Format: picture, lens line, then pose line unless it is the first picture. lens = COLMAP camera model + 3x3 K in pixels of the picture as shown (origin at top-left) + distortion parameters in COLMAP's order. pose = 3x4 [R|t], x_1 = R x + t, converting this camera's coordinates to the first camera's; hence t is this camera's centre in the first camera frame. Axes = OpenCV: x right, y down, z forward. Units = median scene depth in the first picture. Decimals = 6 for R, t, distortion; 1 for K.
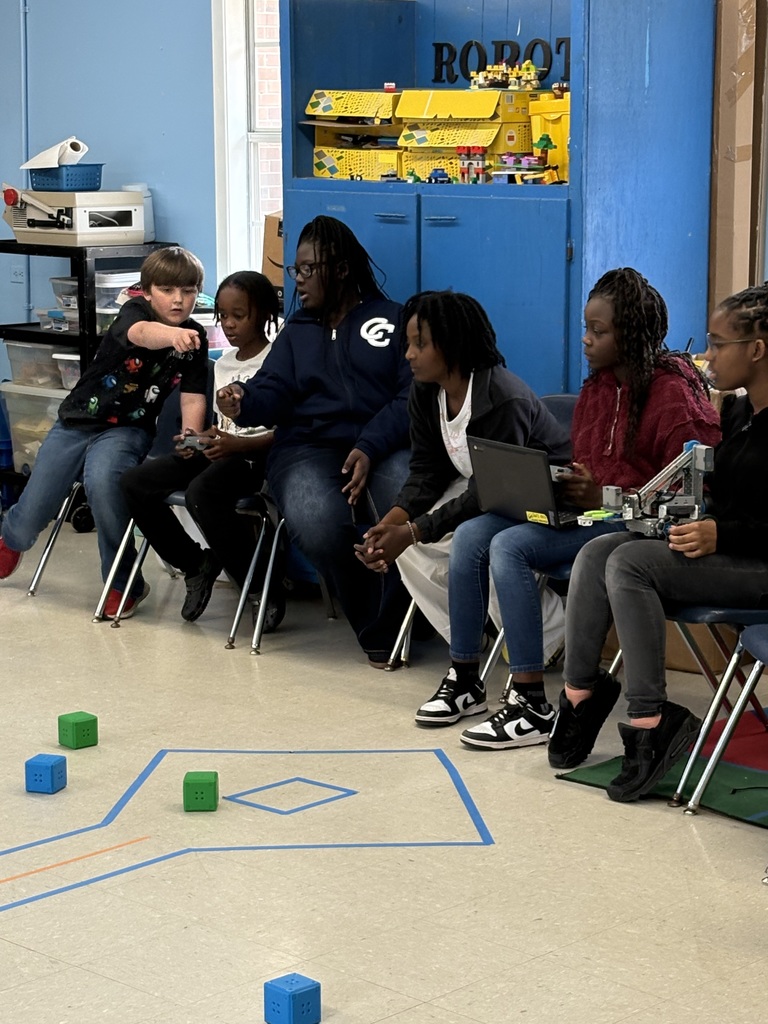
lens RADIAL K [[2408.3, 0, 384.0], [0, 2408.3, 512.9], [0, 0, 1]] dist [-0.033590, 0.000000]
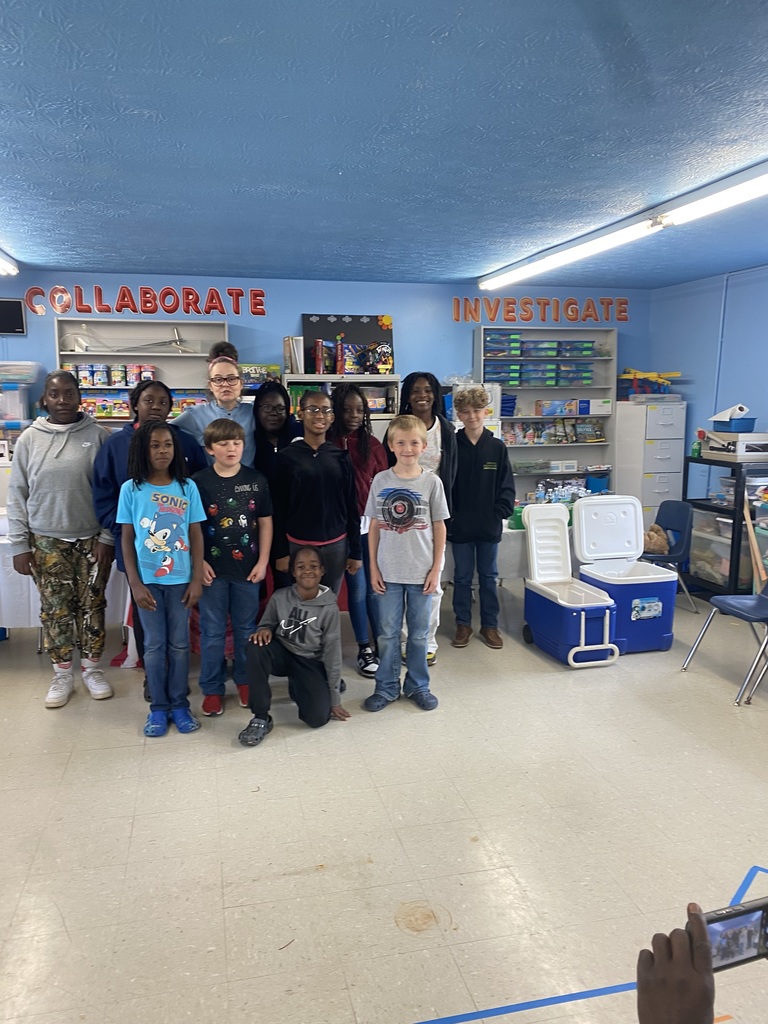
lens RADIAL K [[754.4, 0, 375.1], [0, 754.4, 513.4], [0, 0, 1]] dist [0.013408, 0.000882]
pose [[0.834260, 0.090956, -0.543817, -0.037517], [-0.103494, 0.994601, 0.007583, -0.045603], [0.541571, 0.049956, 0.839169, 0.348484]]
